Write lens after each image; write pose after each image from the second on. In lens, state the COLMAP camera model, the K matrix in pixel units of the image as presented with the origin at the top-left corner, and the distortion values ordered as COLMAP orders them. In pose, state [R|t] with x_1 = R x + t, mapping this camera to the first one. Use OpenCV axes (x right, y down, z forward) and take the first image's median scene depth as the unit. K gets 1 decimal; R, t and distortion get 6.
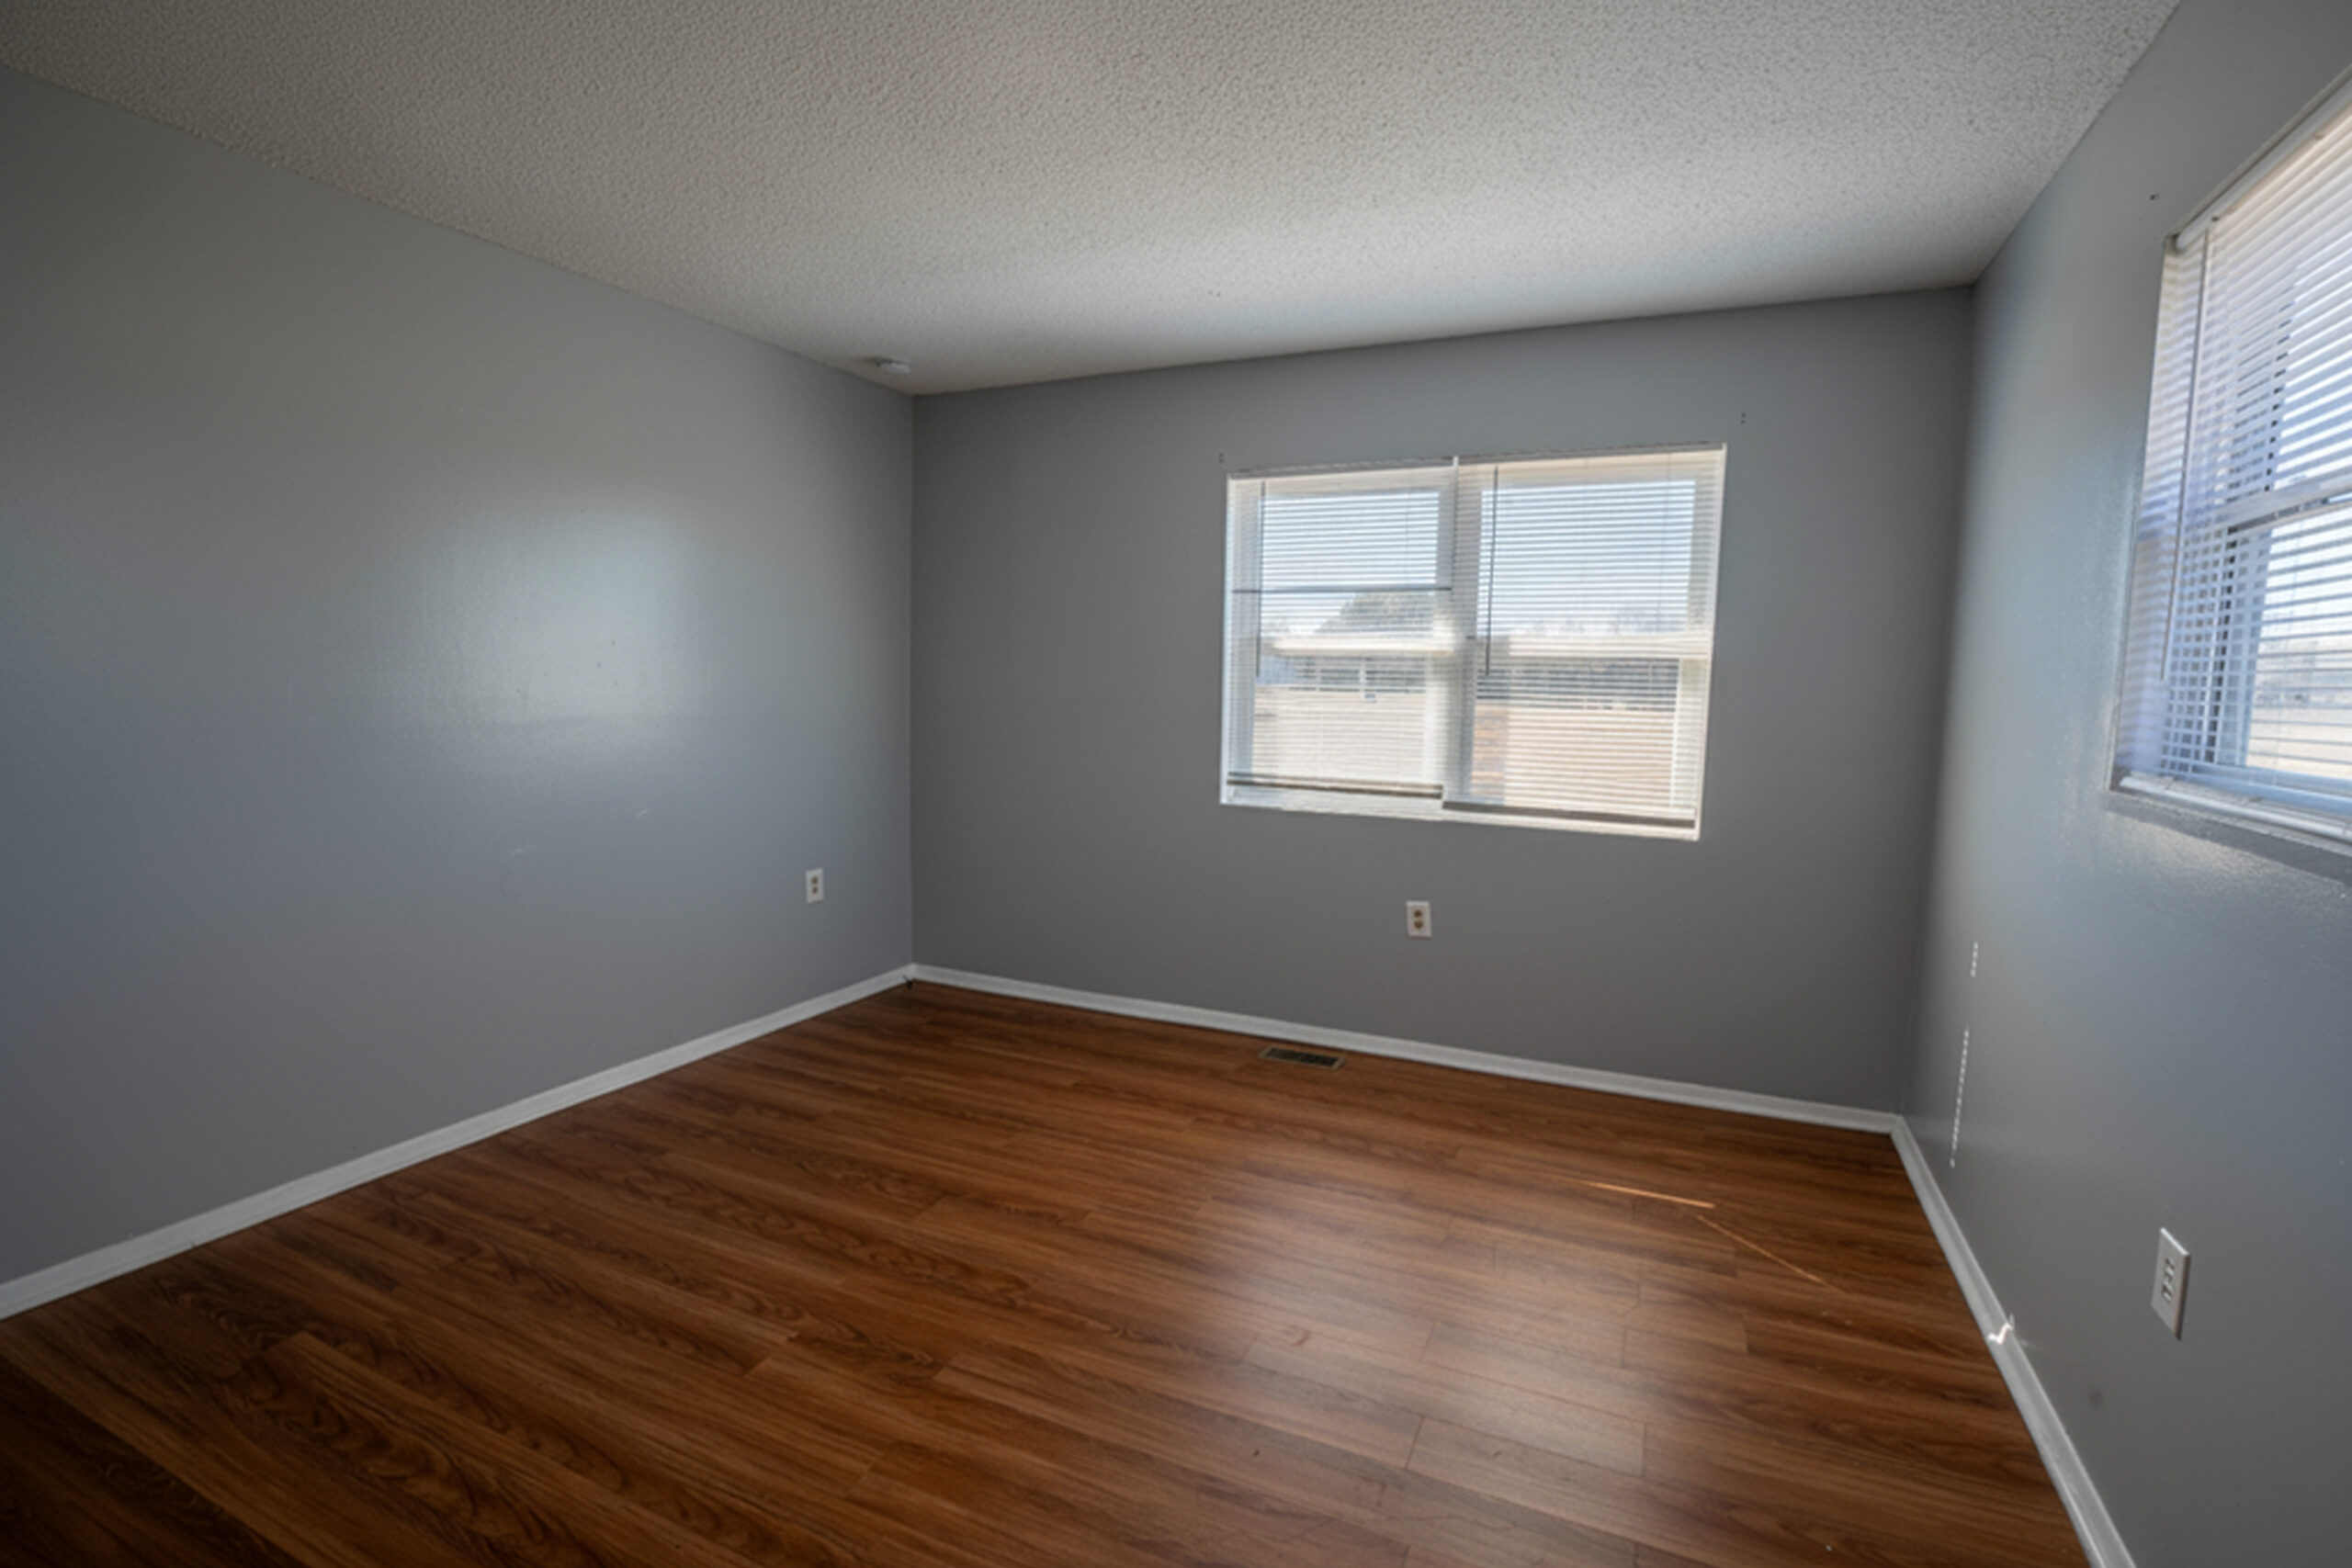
lens RADIAL K [[1090.8, 0, 1240.0], [0, 1090.8, 770.2], [0, 0, 1]] dist [-0.032730, 0.005734]
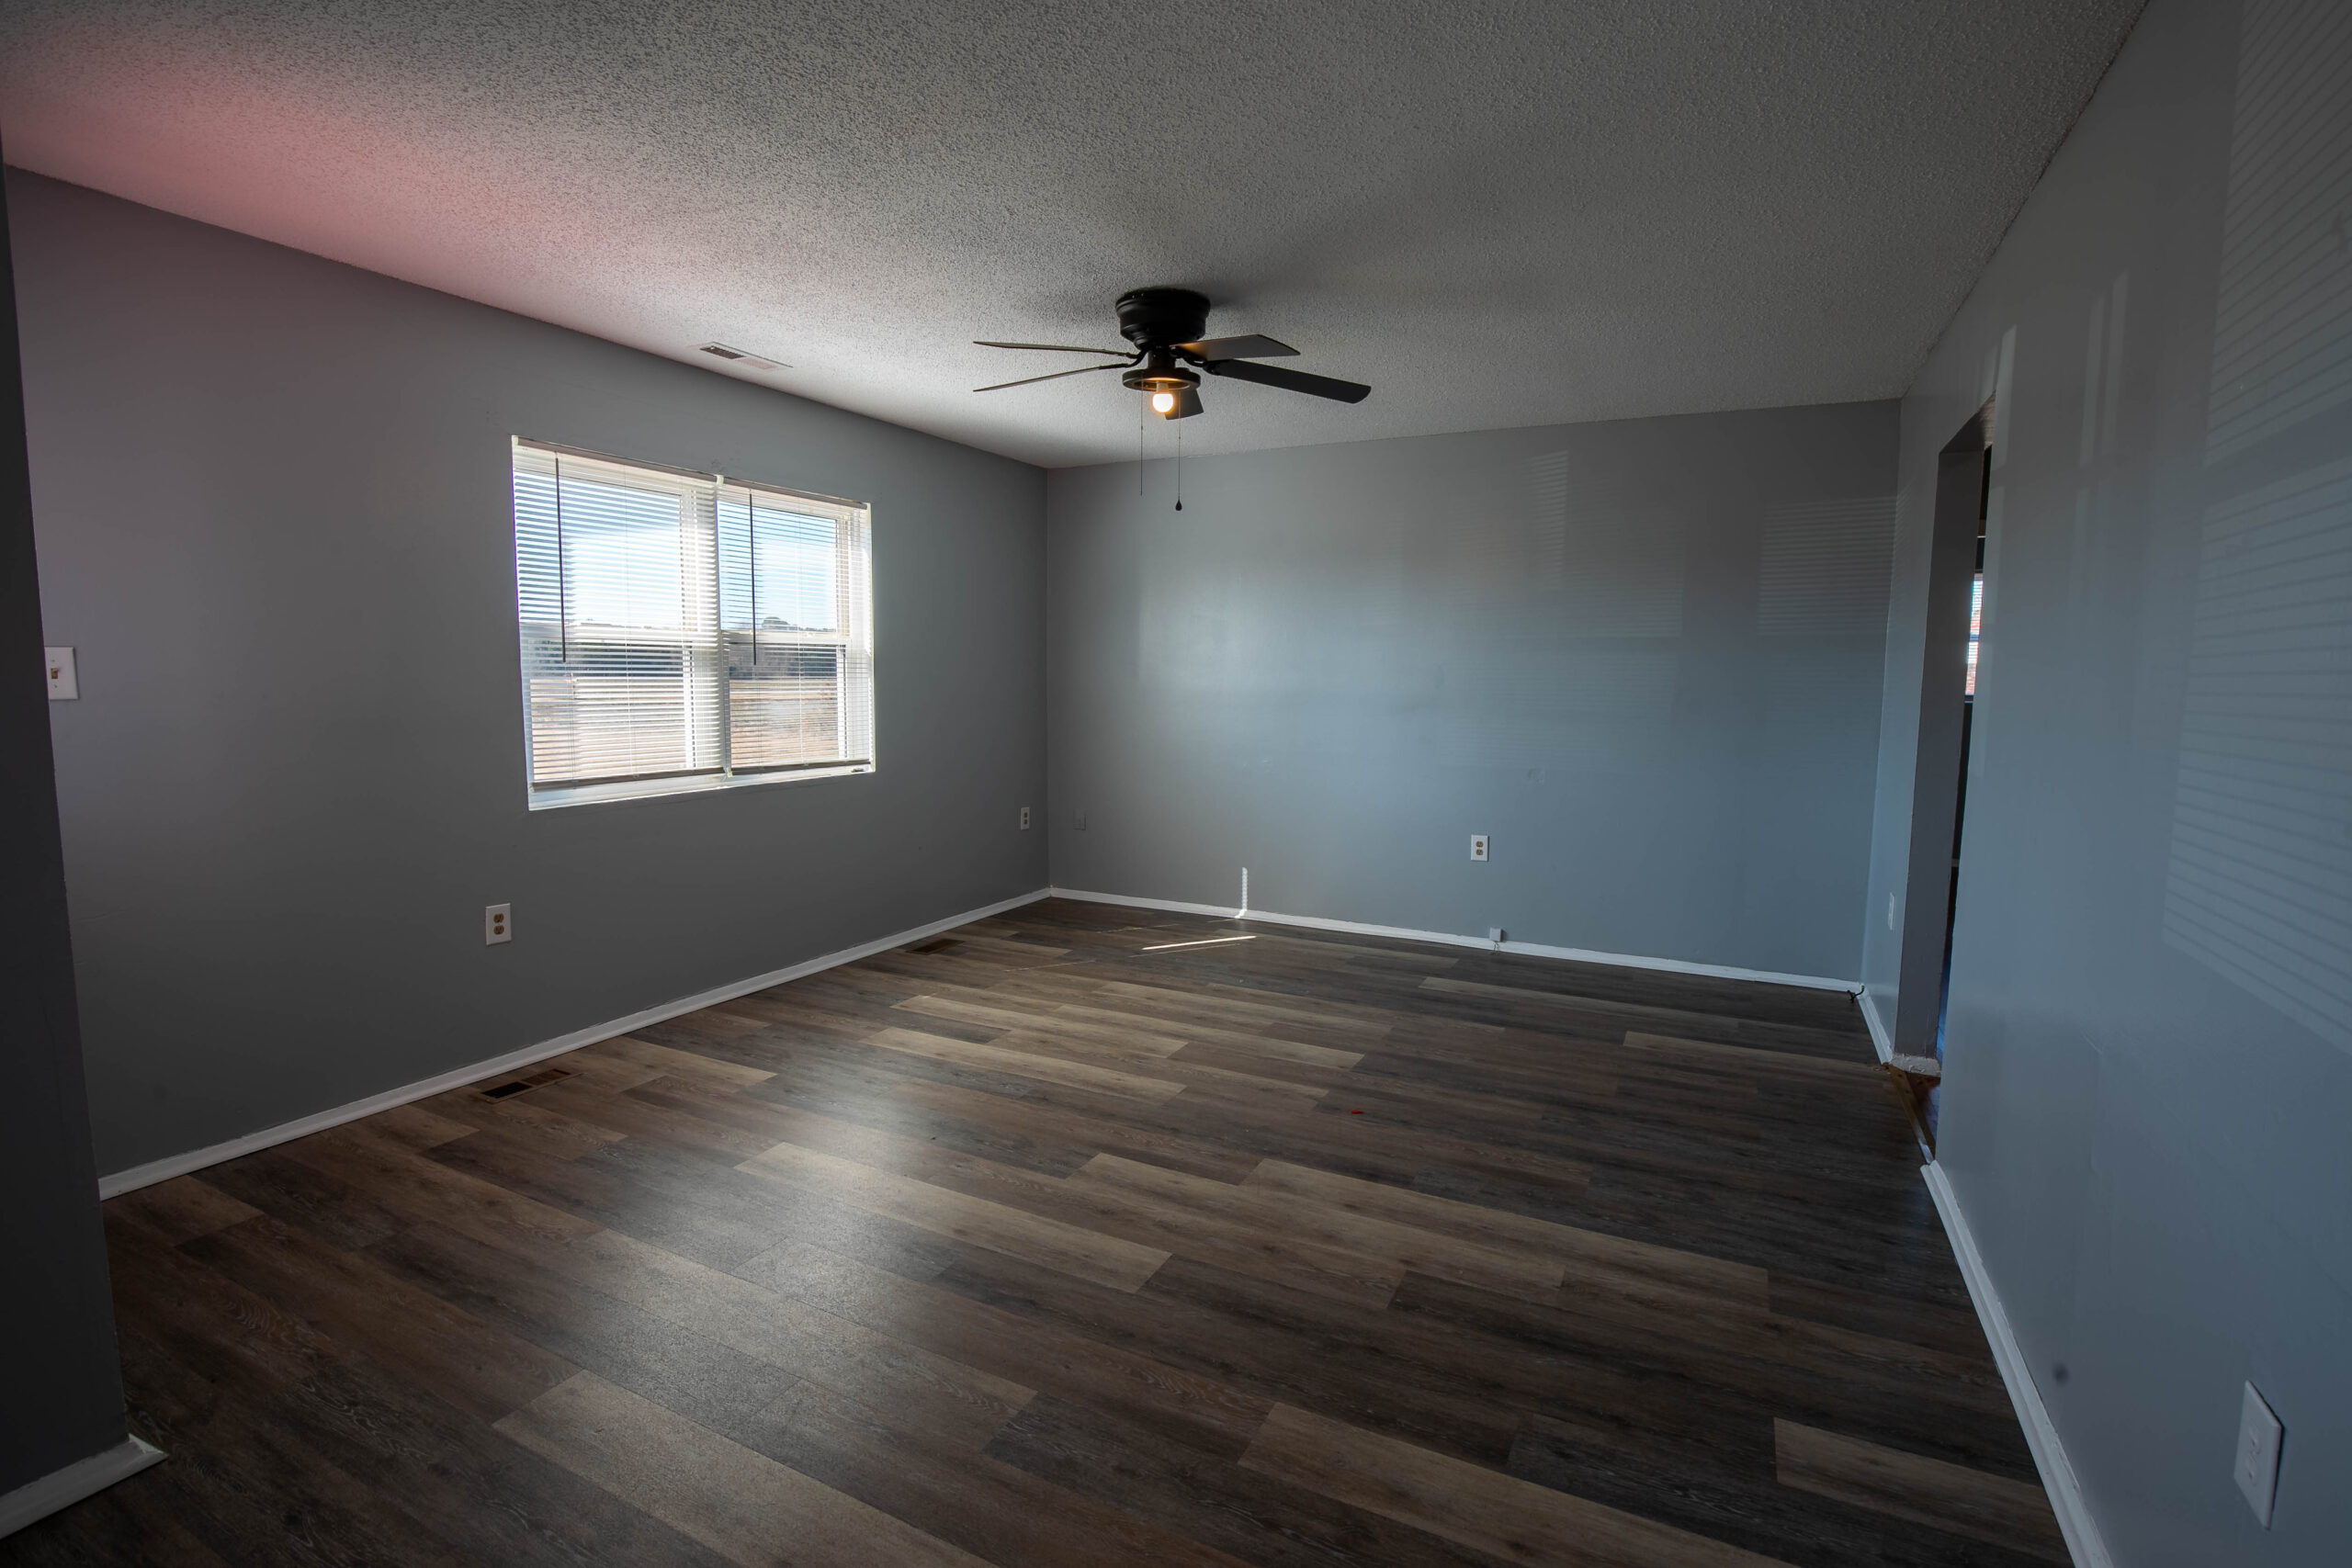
lens RADIAL K [[1090.8, 0, 1186.4], [0, 1090.8, 786.8], [0, 0, 1]] dist [-0.032730, 0.005734]
pose [[0.054060, -0.123195, 0.990909, -0.961960], [0.083574, 0.989436, 0.118452, -0.053464], [-0.995034, 0.076411, 0.063785, 0.454598]]
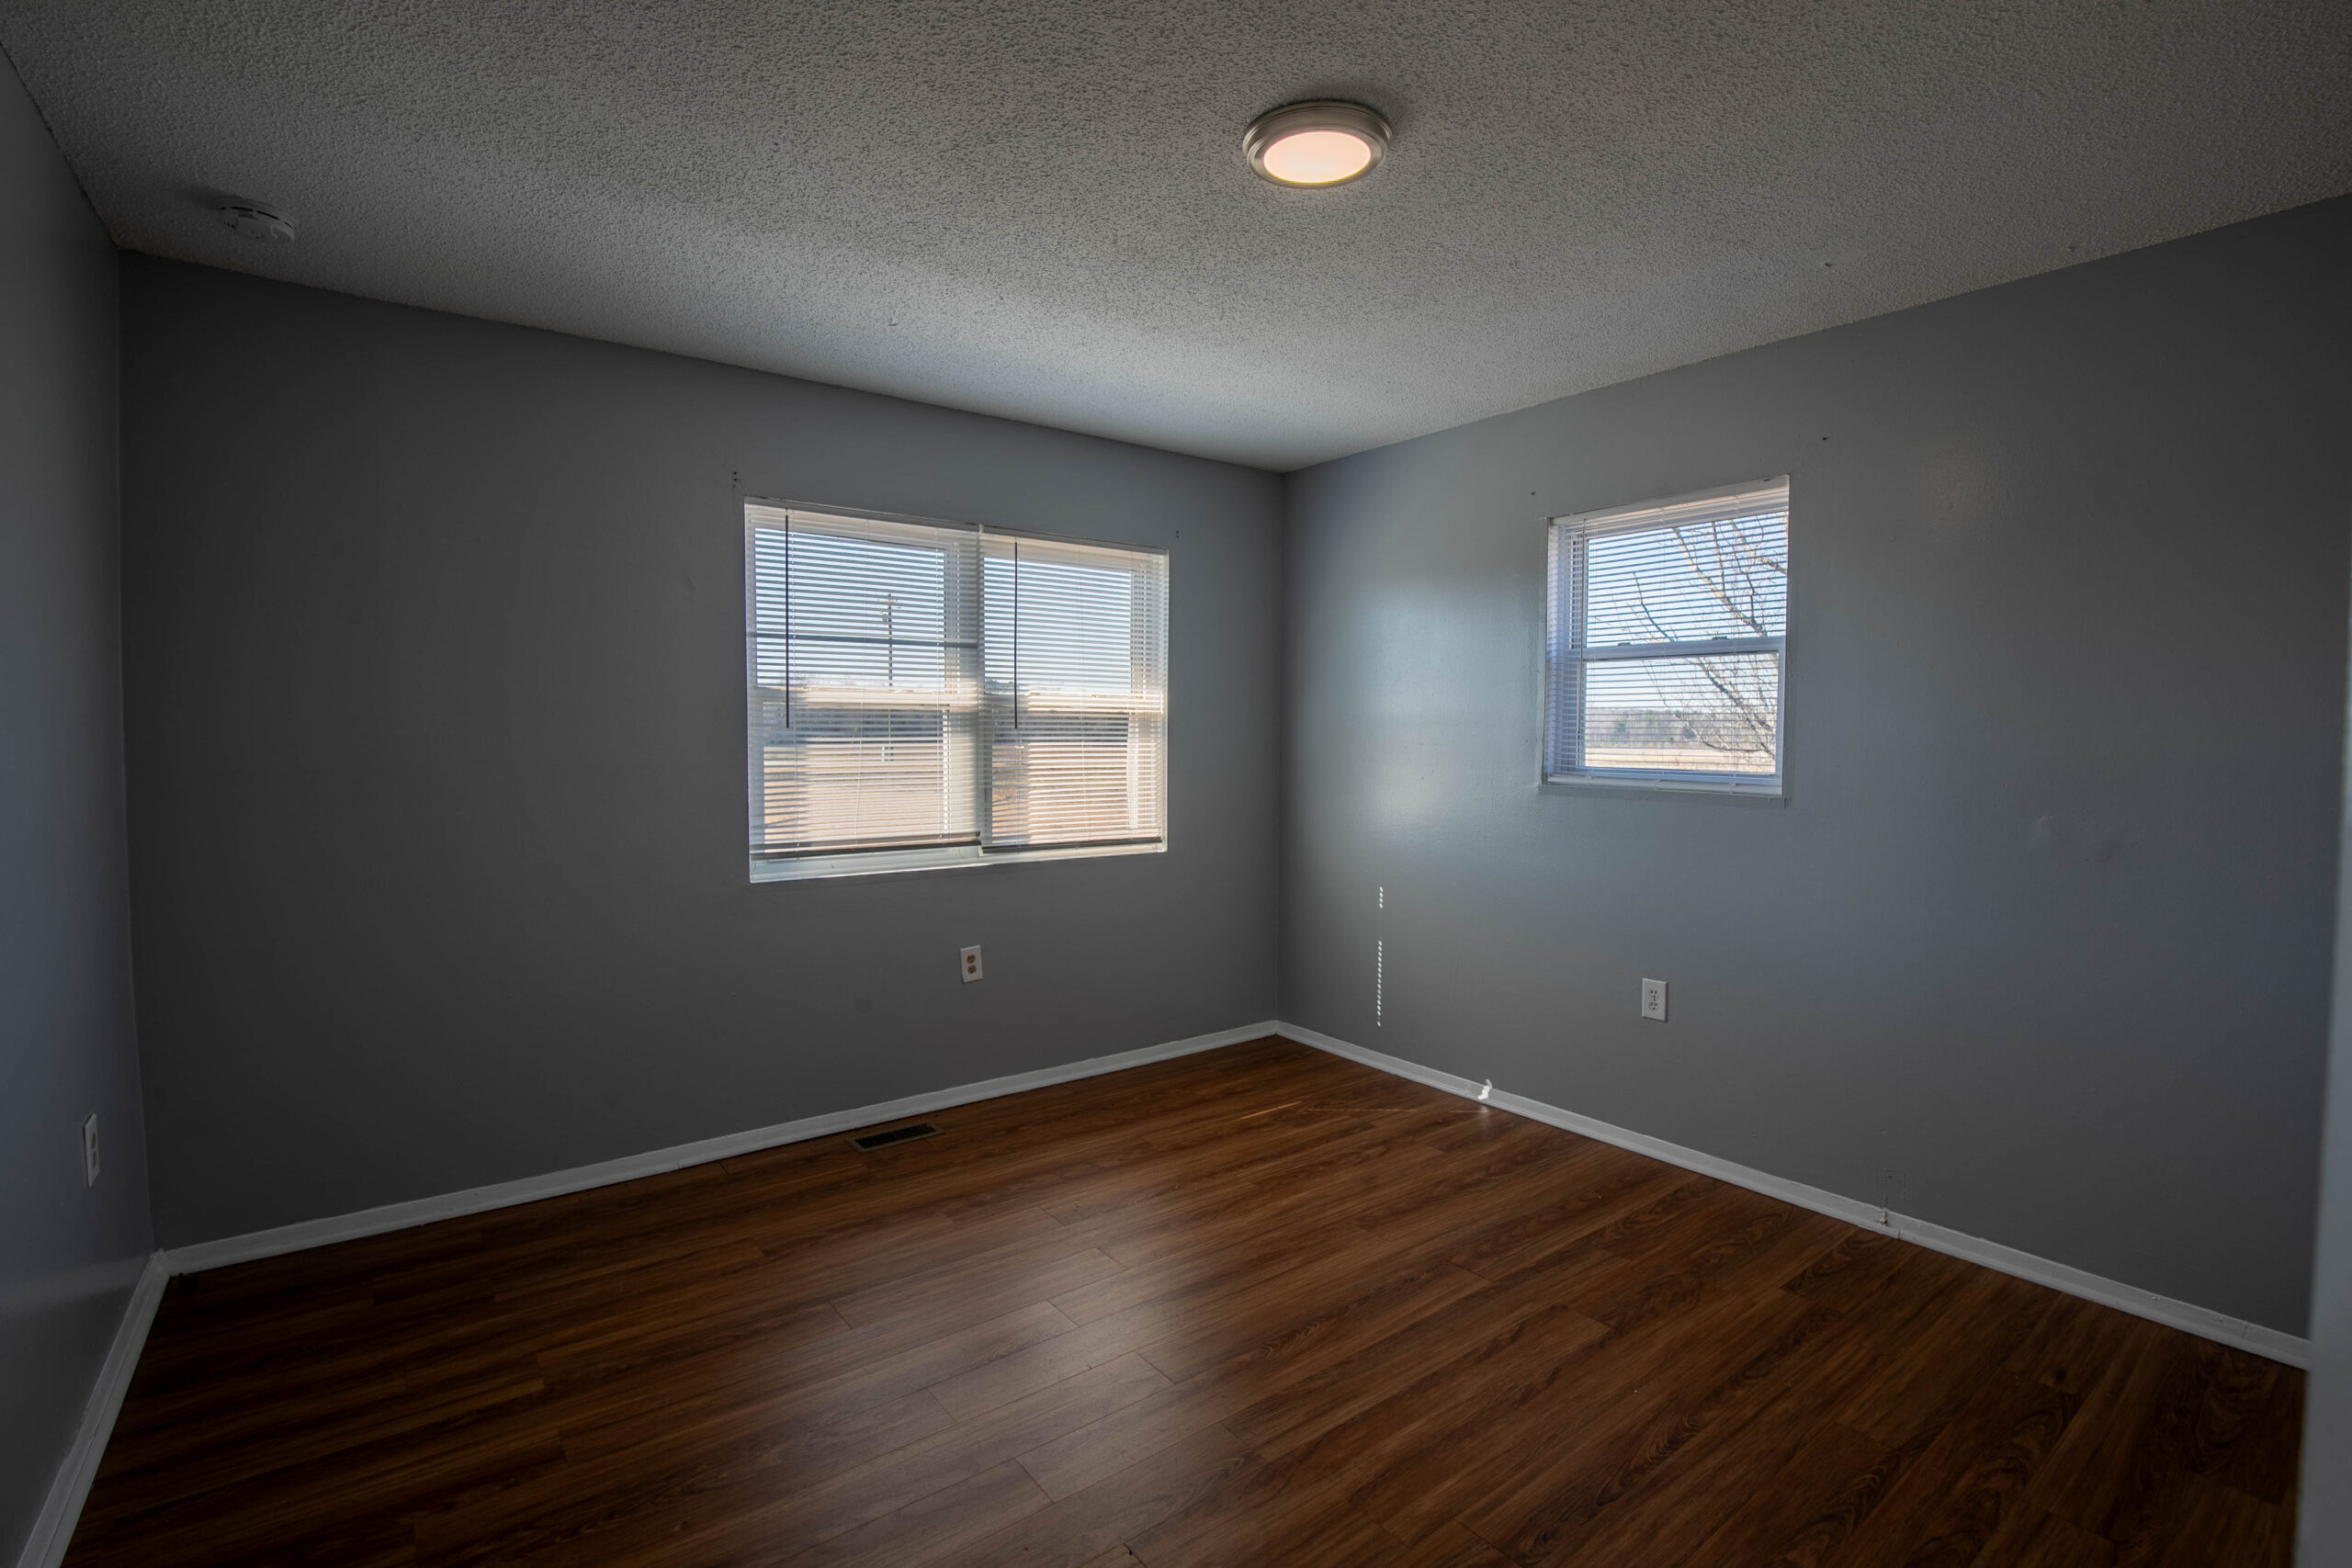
lens RADIAL K [[1090.8, 0, 1191.8], [0, 1090.8, 772.9], [0, 0, 1]] dist [-0.032730, 0.005734]
pose [[0.470161, -0.048067, 0.881271, -0.664529], [0.083297, 0.996475, 0.009911, -0.037992], [-0.878641, 0.068748, 0.472508, 0.328540]]
